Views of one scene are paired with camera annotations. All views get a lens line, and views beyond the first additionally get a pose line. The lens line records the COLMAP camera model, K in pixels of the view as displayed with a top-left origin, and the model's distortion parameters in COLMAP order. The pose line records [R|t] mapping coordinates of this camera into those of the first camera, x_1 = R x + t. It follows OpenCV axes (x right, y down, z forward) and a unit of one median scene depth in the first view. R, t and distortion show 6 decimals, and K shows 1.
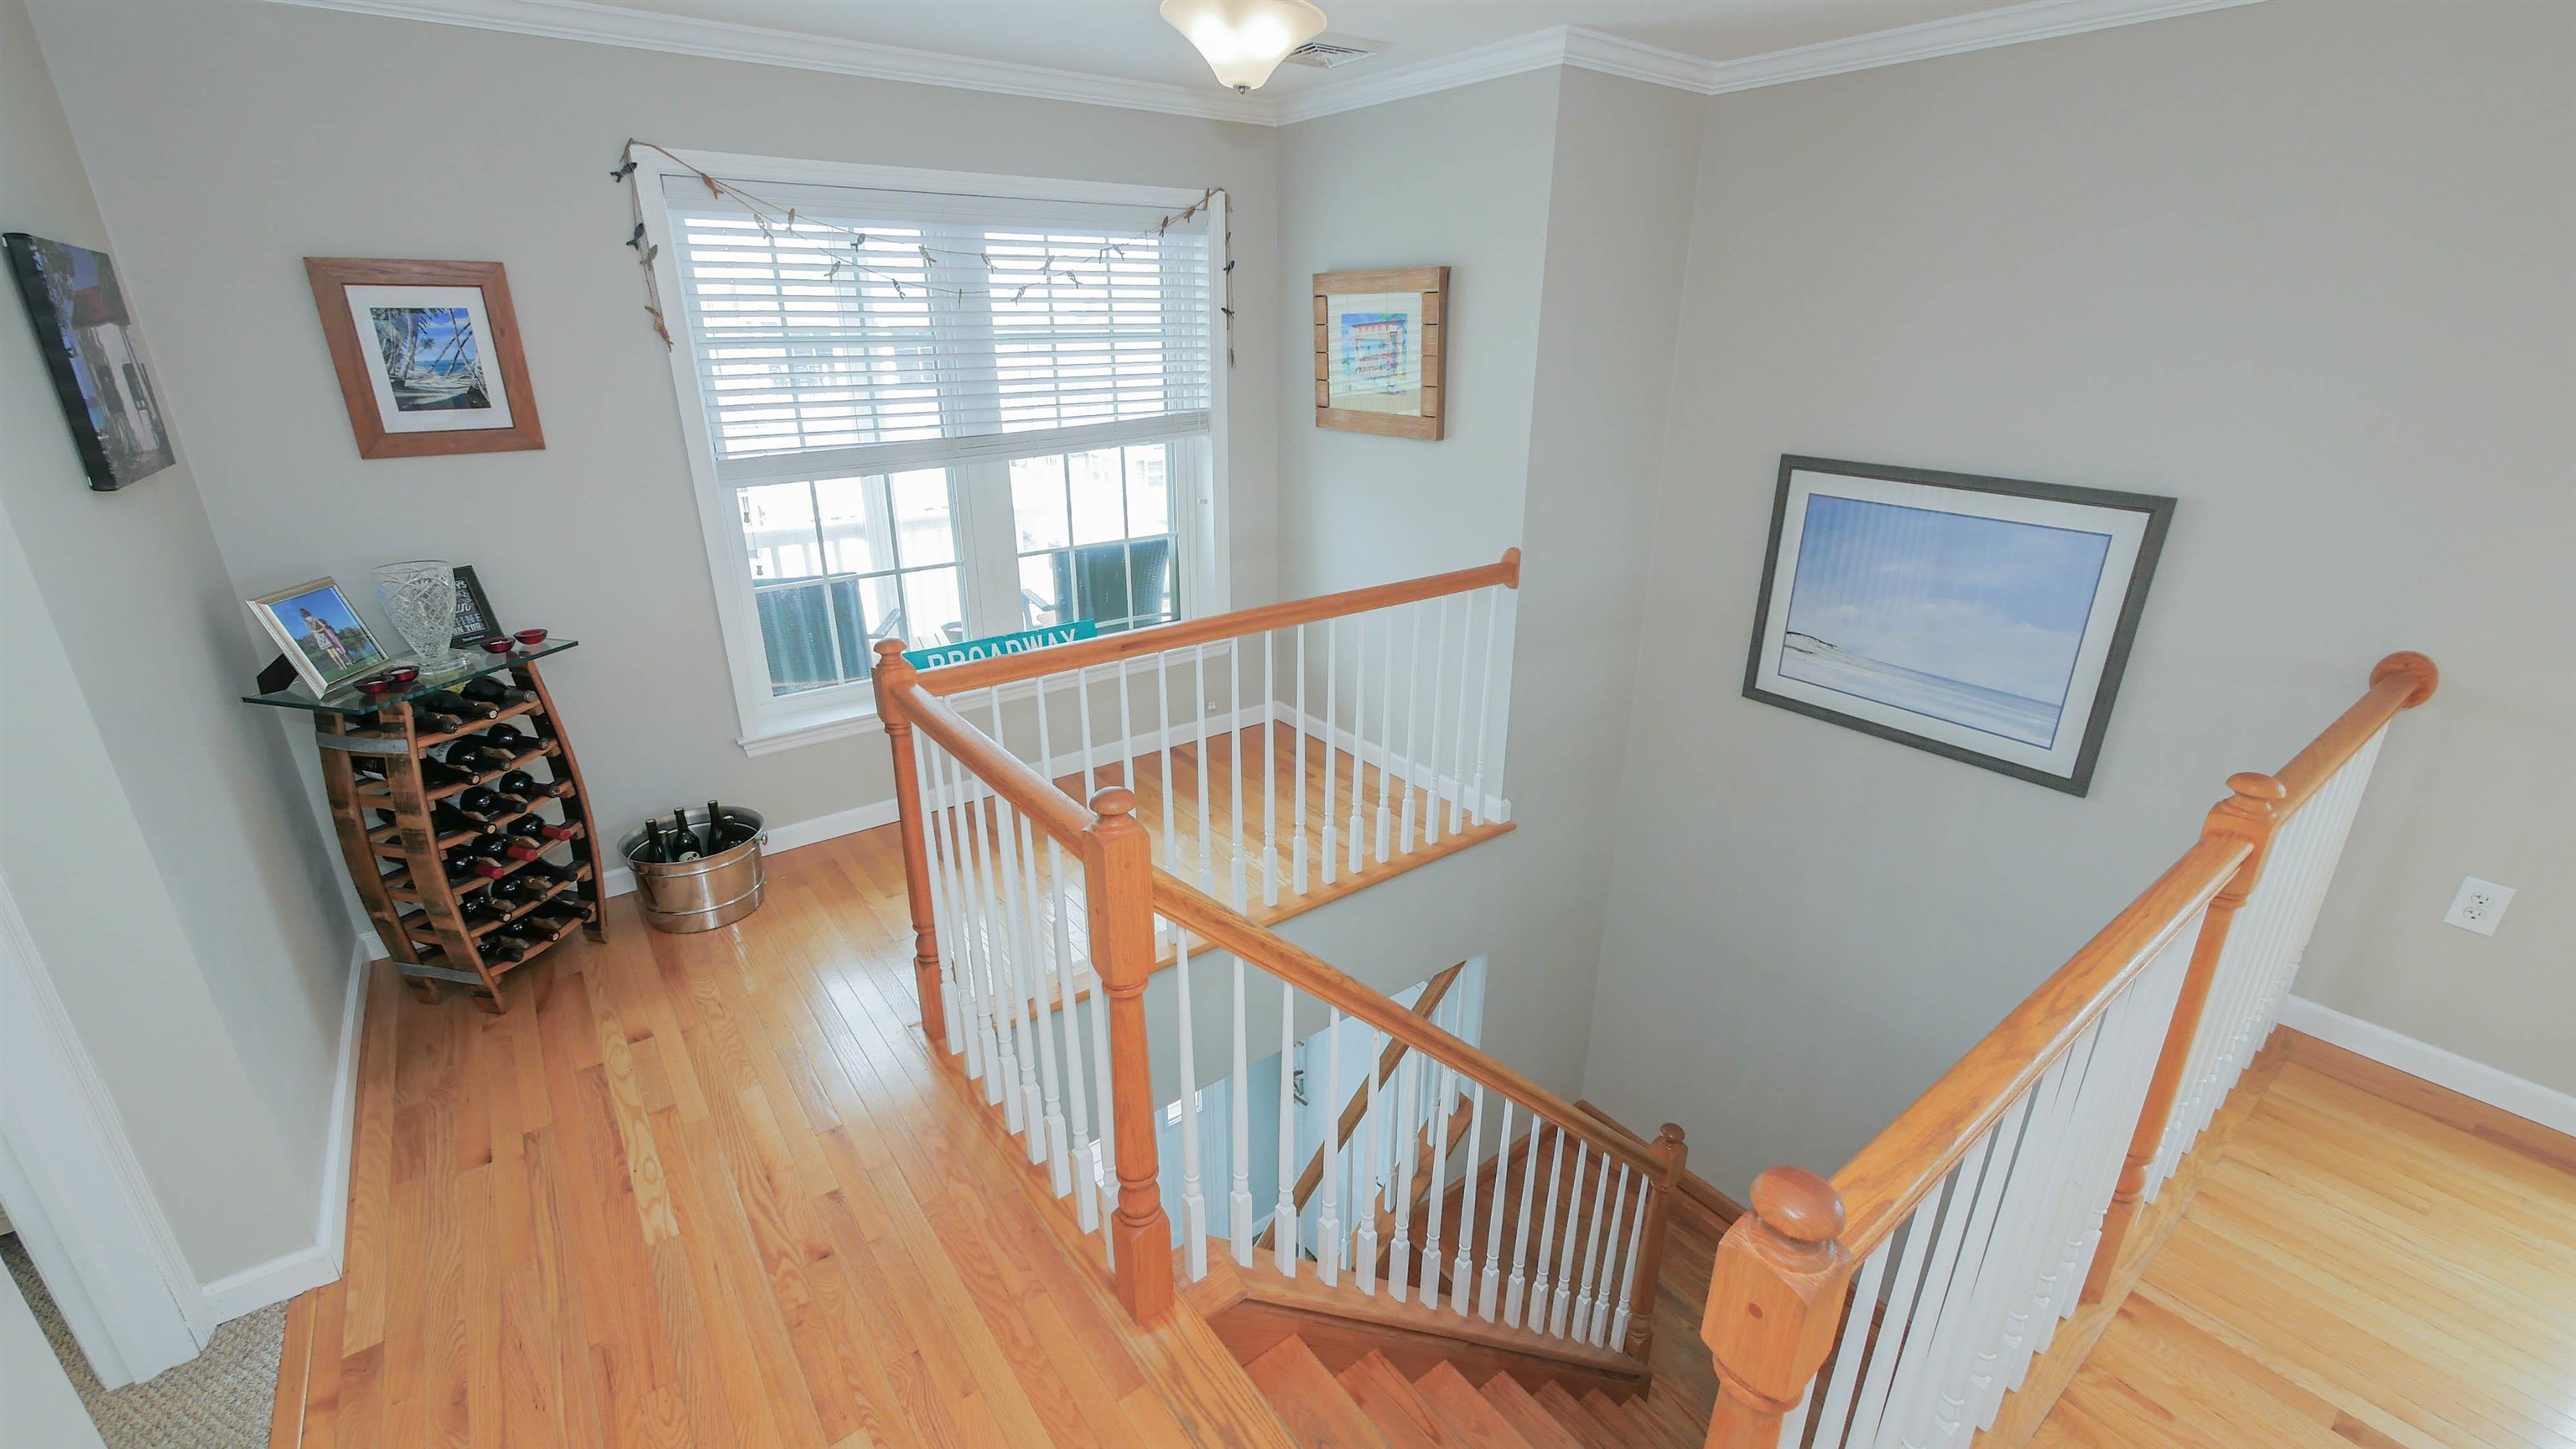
lens RADIAL K [[1061.3, 0, 1287.8], [0, 1061.3, 721.9], [0, 0, 1]] dist [-0.002340, 0.000044]
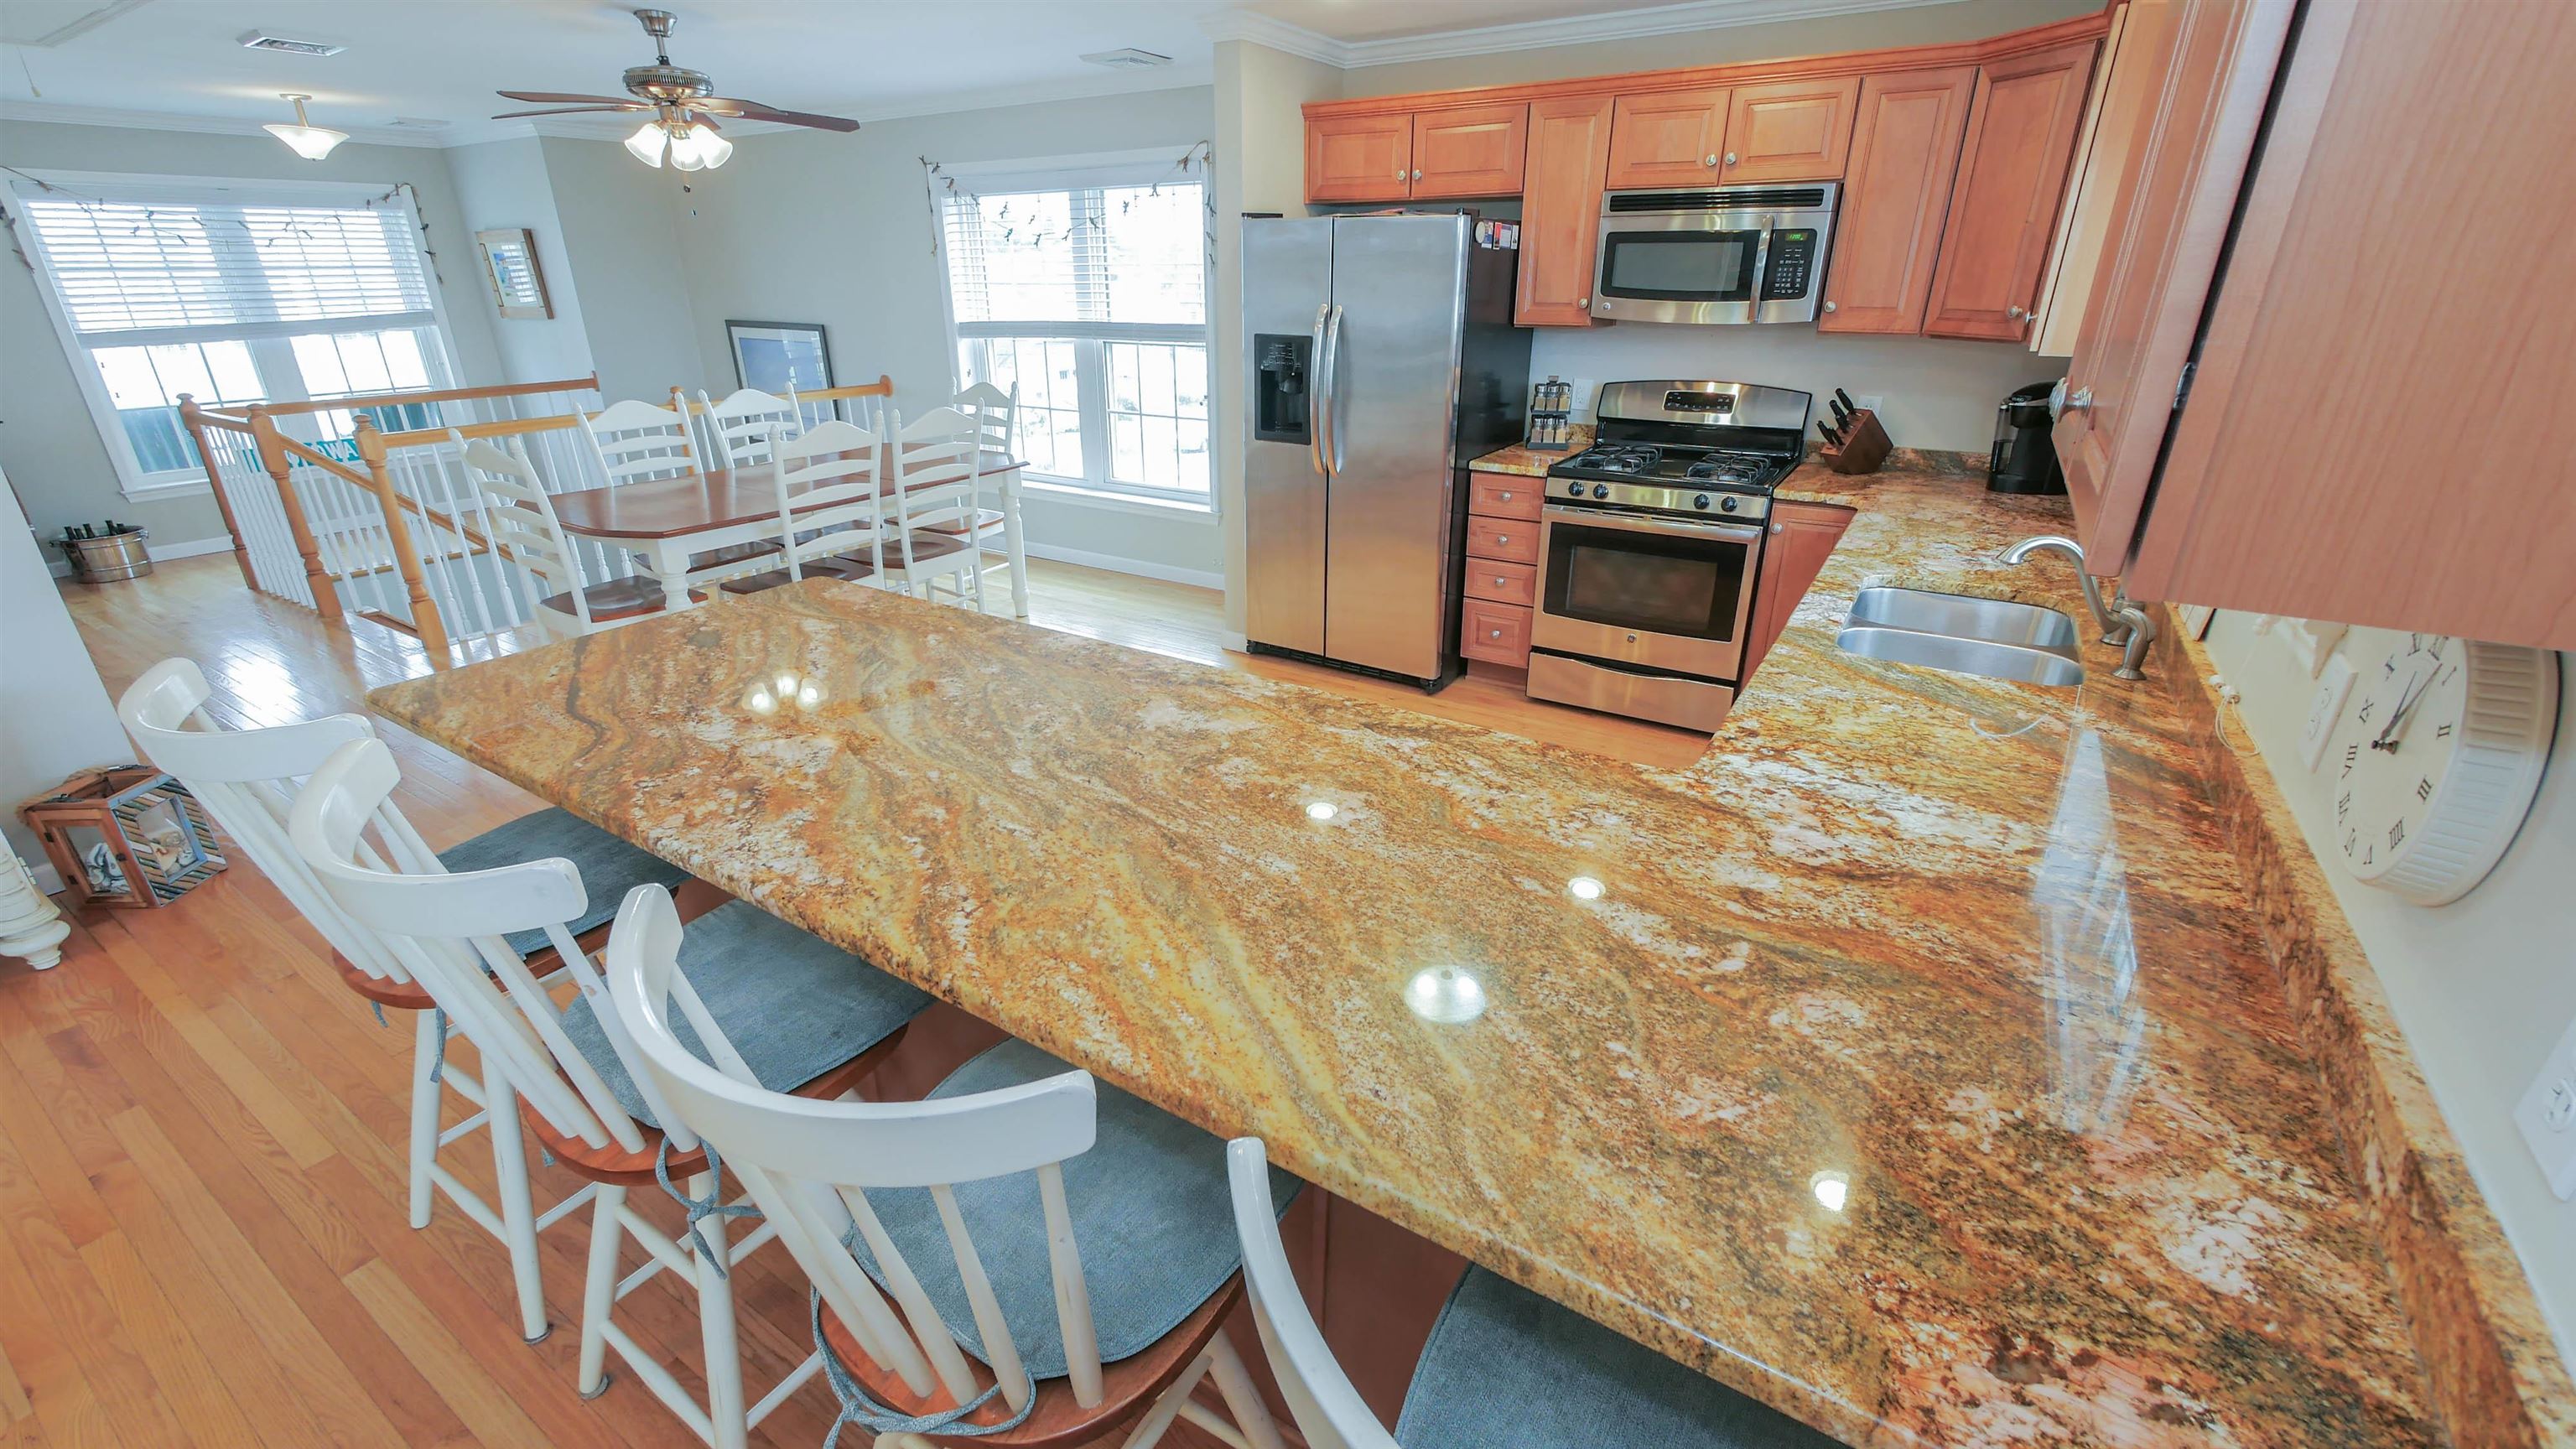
lens RADIAL K [[1061.3, 0, 1285.3], [0, 1061.3, 716.0], [0, 0, 1]] dist [-0.002340, 0.000044]
pose [[0.939277, -0.138787, 0.313842, 0.694757], [0.127970, 0.990256, 0.054916, 0.523747], [-0.318405, -0.011419, 0.947886, -1.286027]]
